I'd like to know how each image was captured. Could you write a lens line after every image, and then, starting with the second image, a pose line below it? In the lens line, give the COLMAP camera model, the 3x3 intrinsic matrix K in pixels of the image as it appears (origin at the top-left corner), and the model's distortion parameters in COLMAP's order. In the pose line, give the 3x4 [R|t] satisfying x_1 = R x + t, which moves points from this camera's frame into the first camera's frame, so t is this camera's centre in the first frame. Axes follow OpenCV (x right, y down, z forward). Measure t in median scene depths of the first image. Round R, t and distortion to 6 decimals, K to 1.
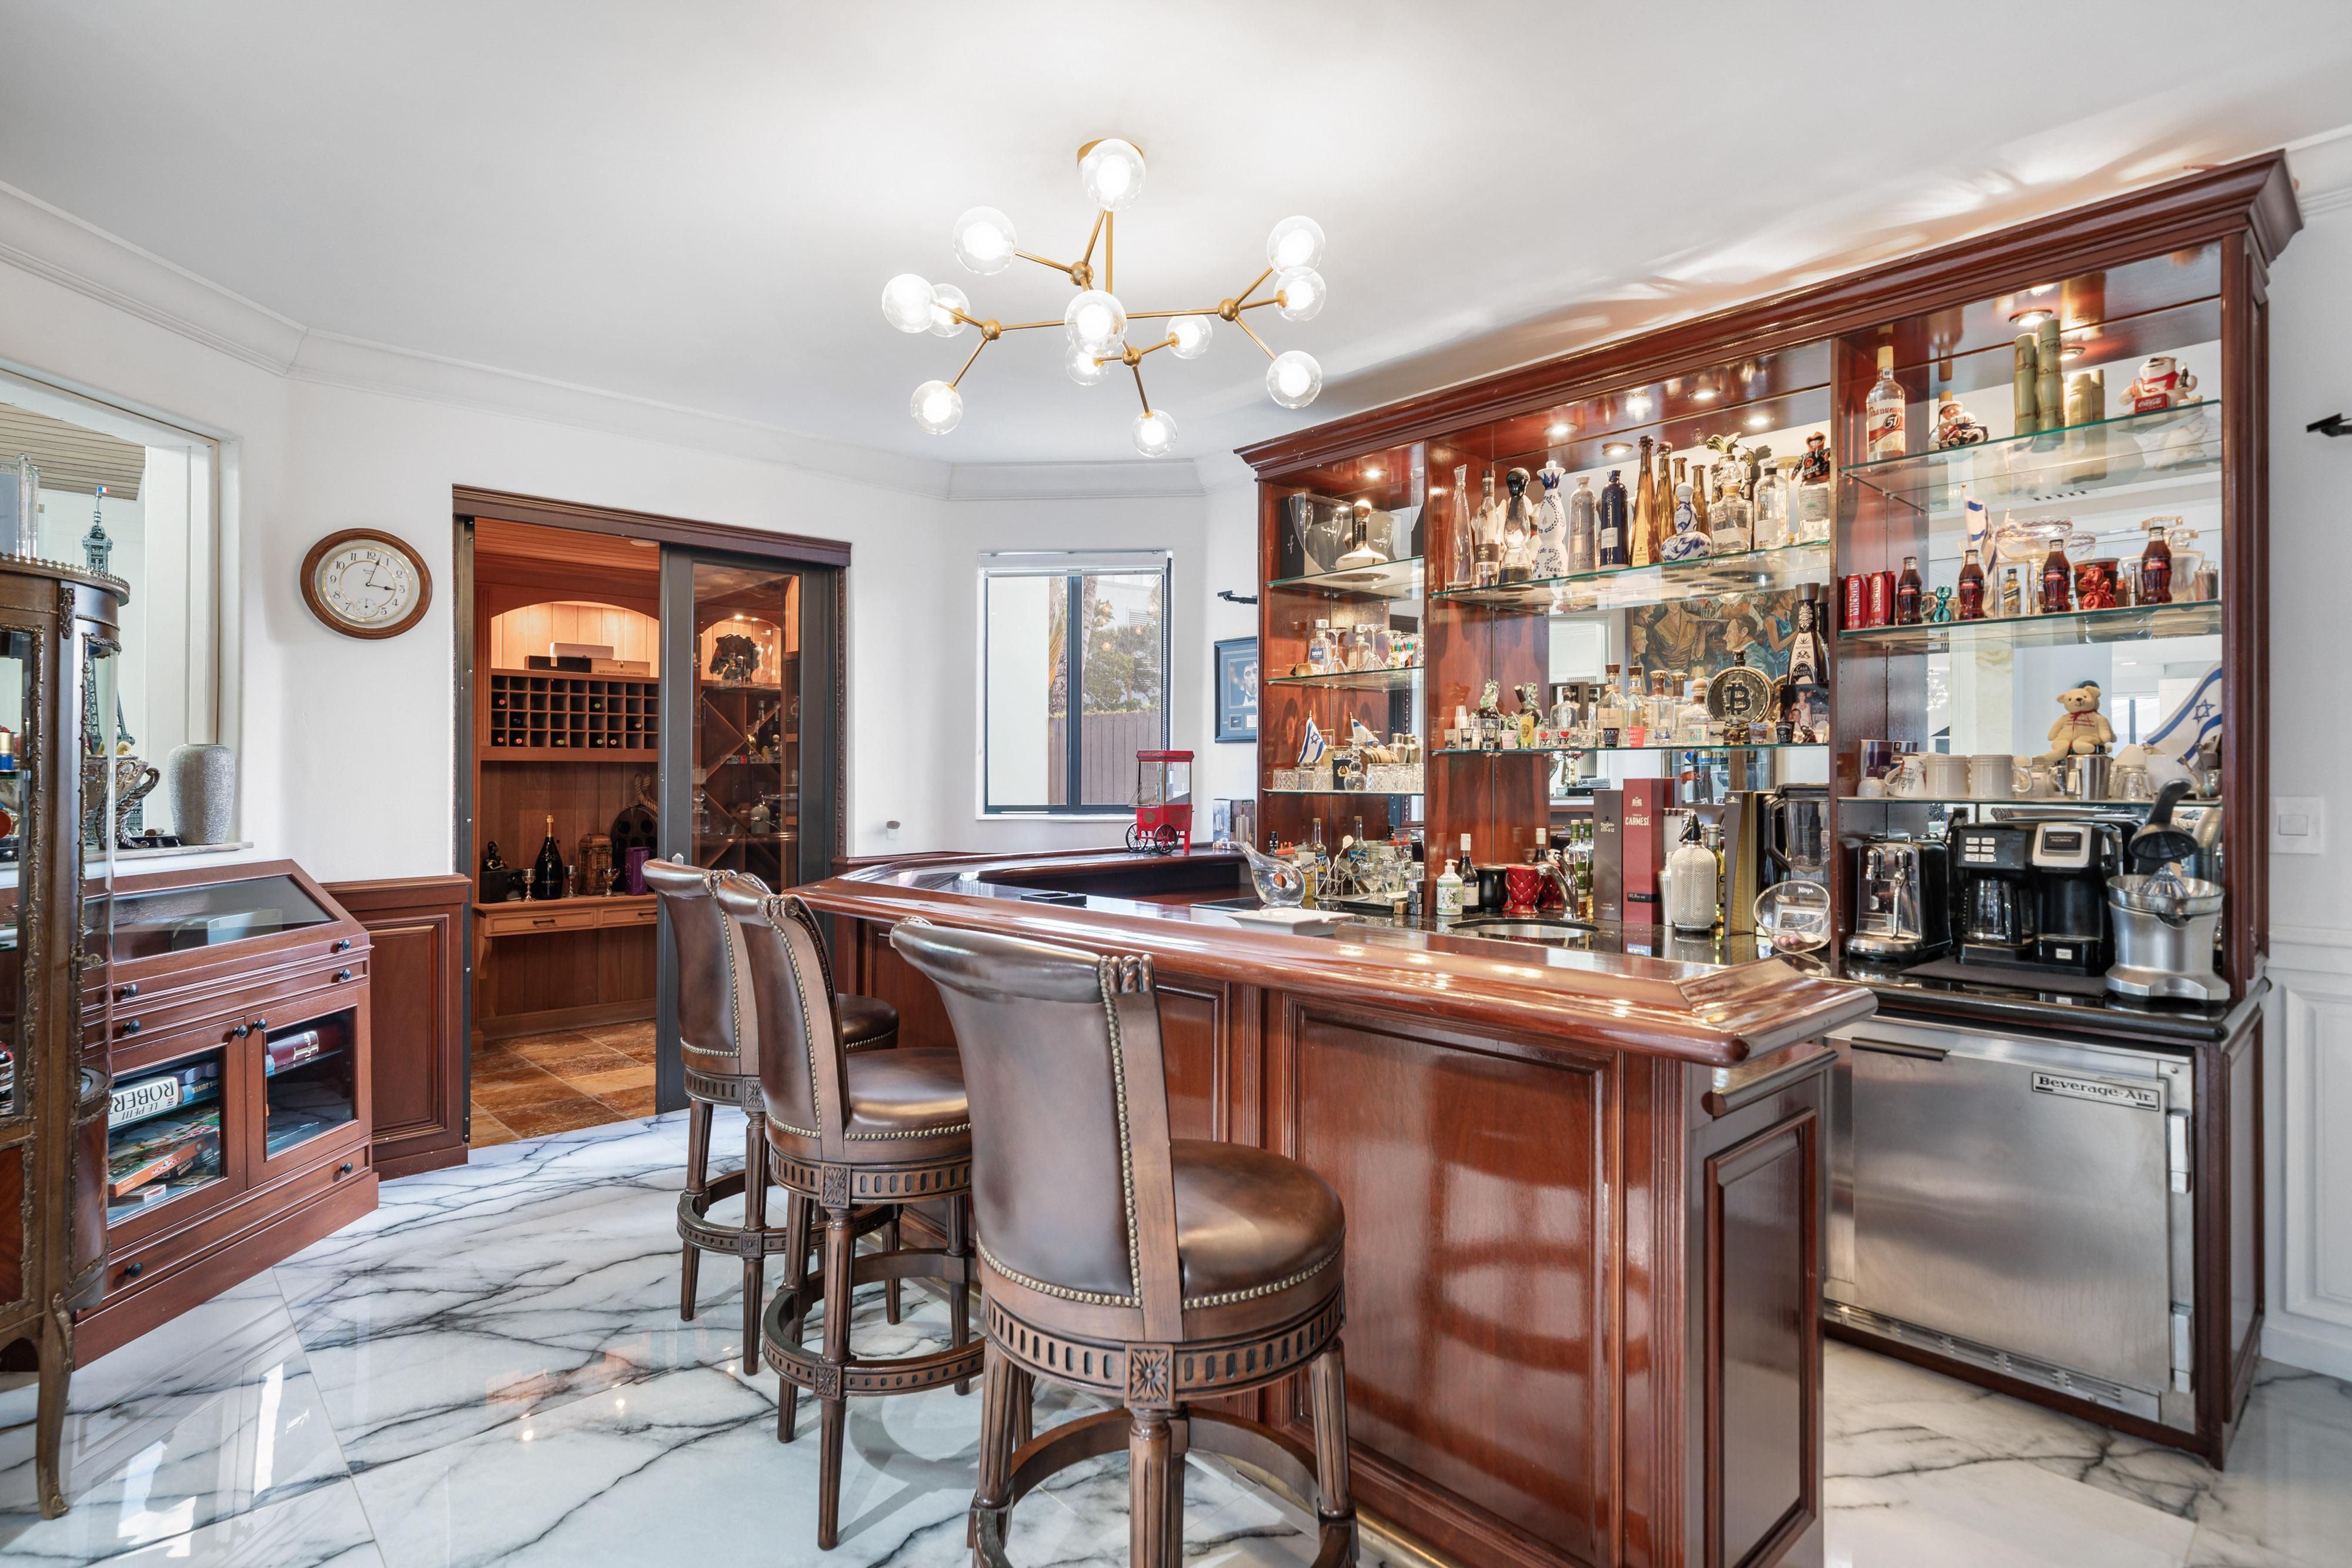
lens RADIAL K [[1193.3, 0, 1164.9], [0, 1193.3, 773.0], [0, 0, 1]] dist [0.003211, -0.000101]
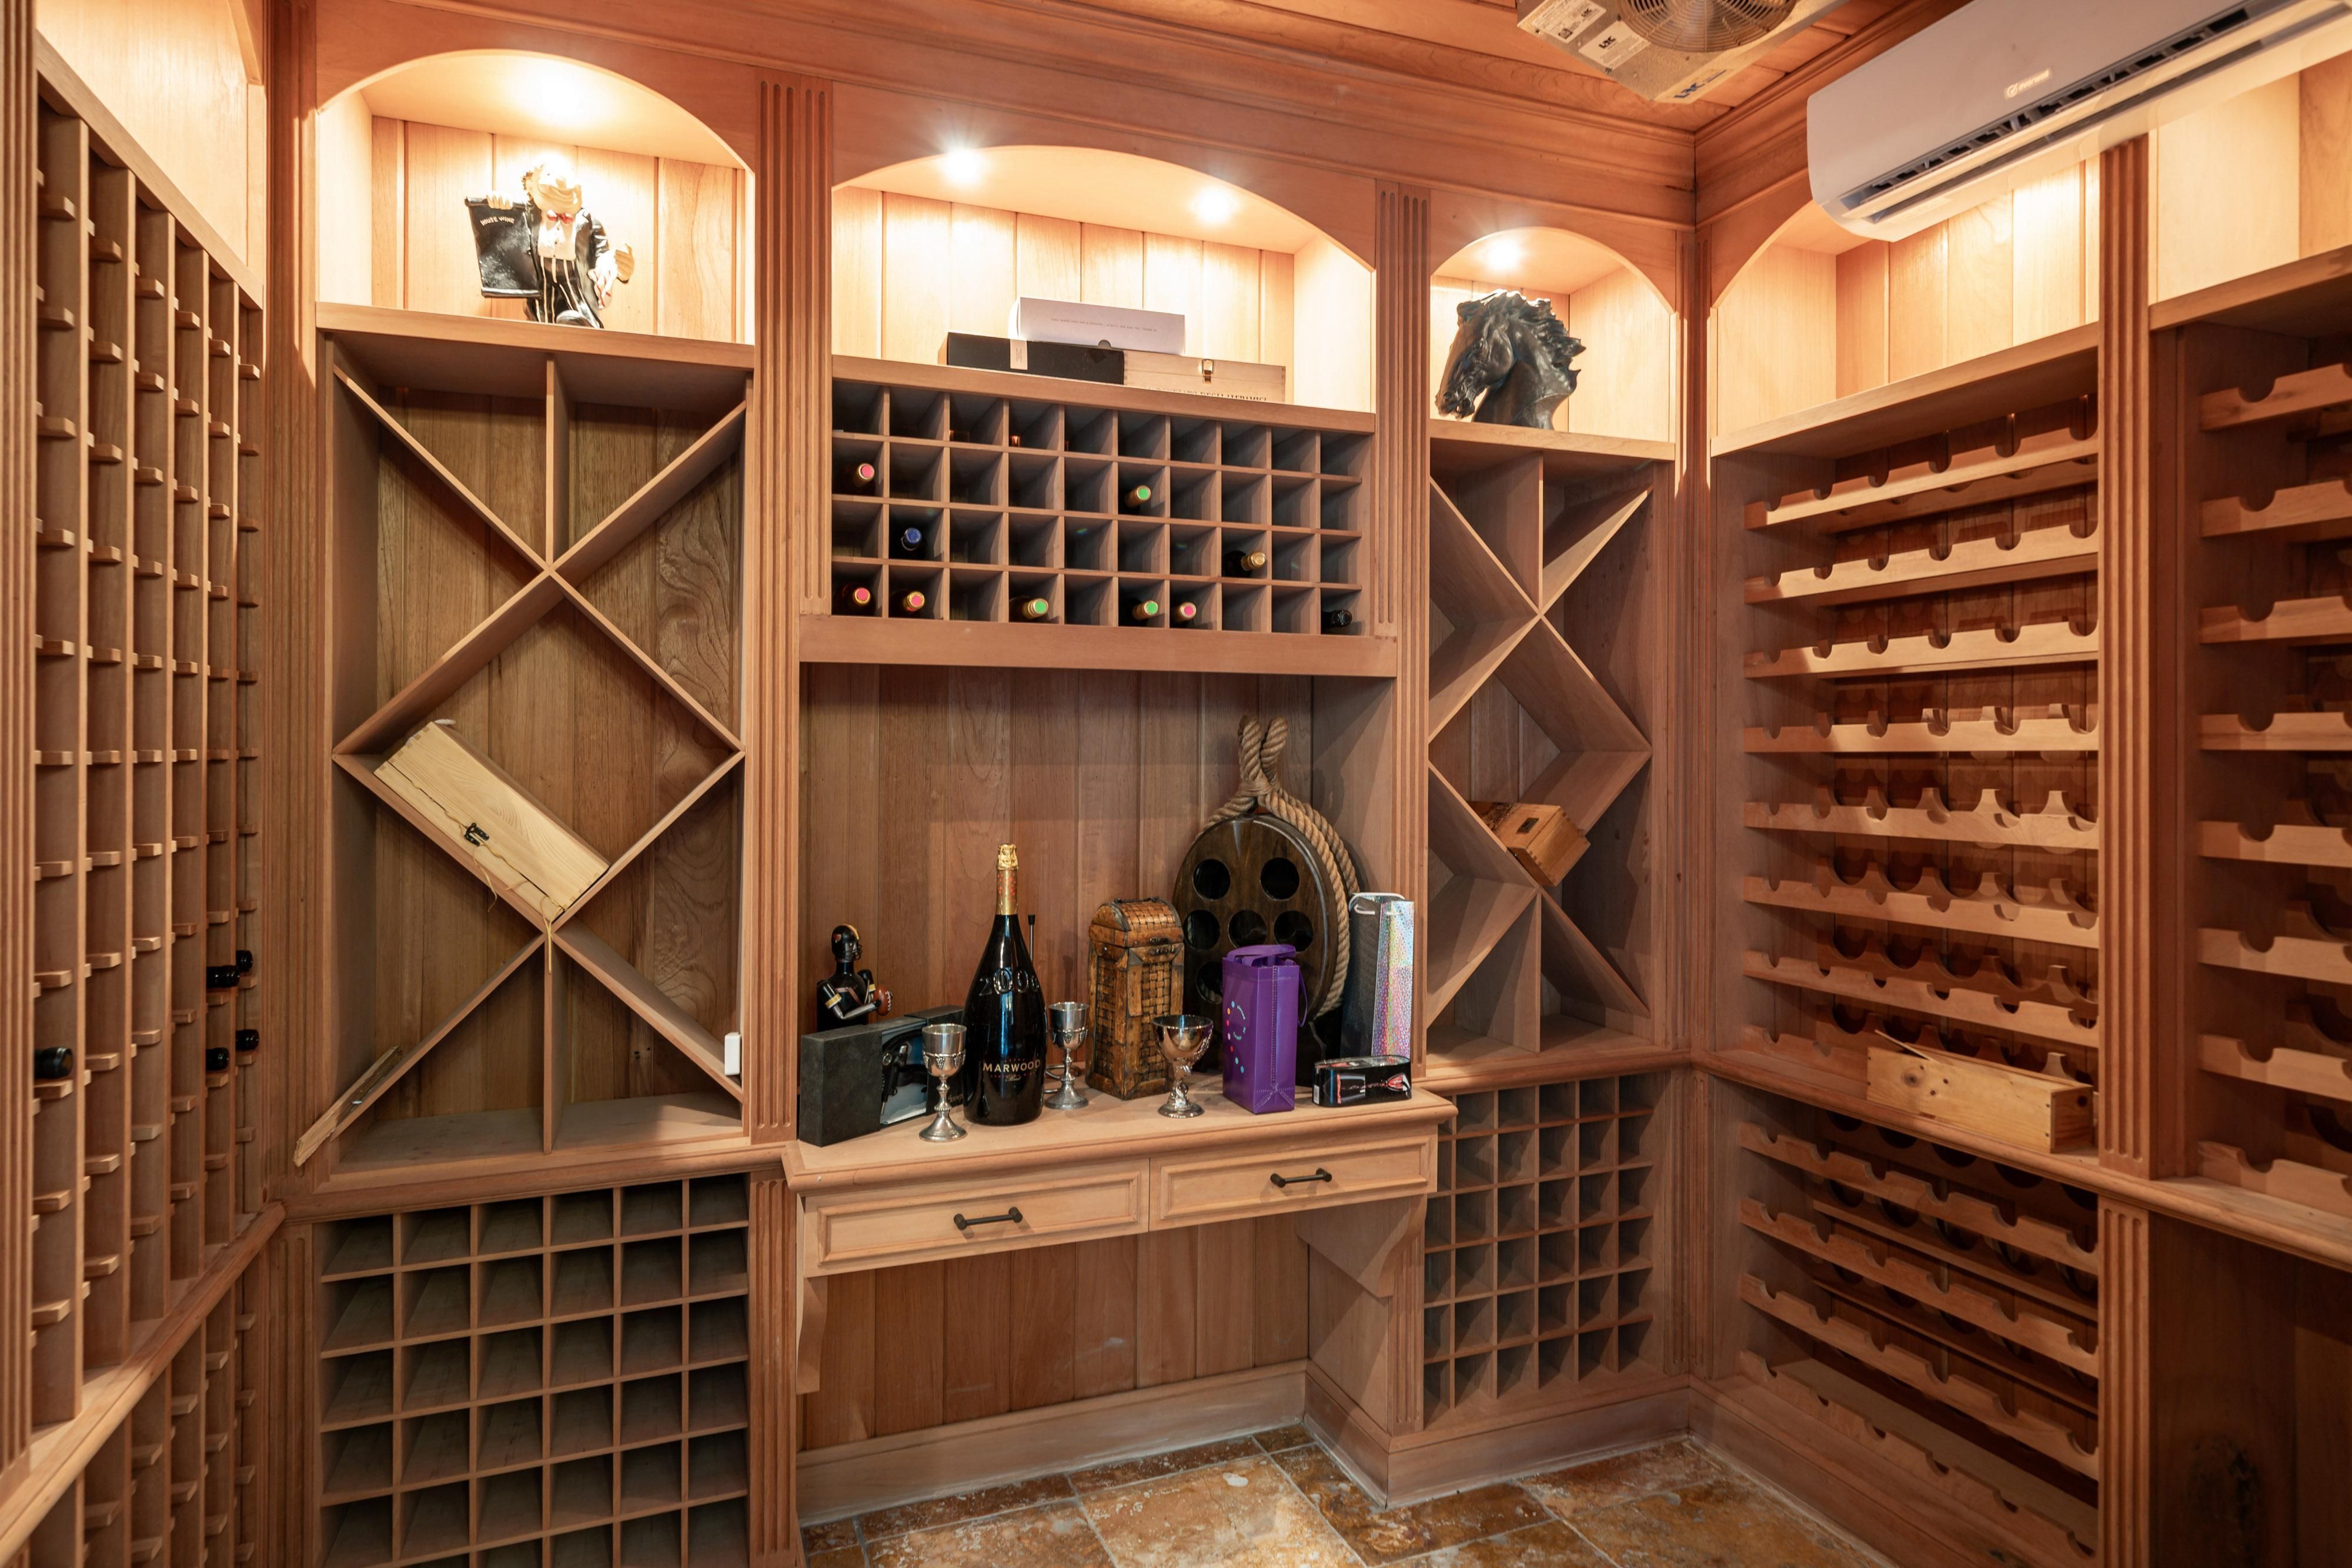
lens RADIAL K [[1311.6, 0, 1165.7], [0, 1311.6, 753.3], [0, 0, 1]] dist [-0.000606, -0.000026]
pose [[0.935061, -0.000775, -0.354487, -0.352847], [0.001919, 0.999994, 0.002875, 0.010895], [0.354482, -0.003369, 0.935057, 0.690641]]
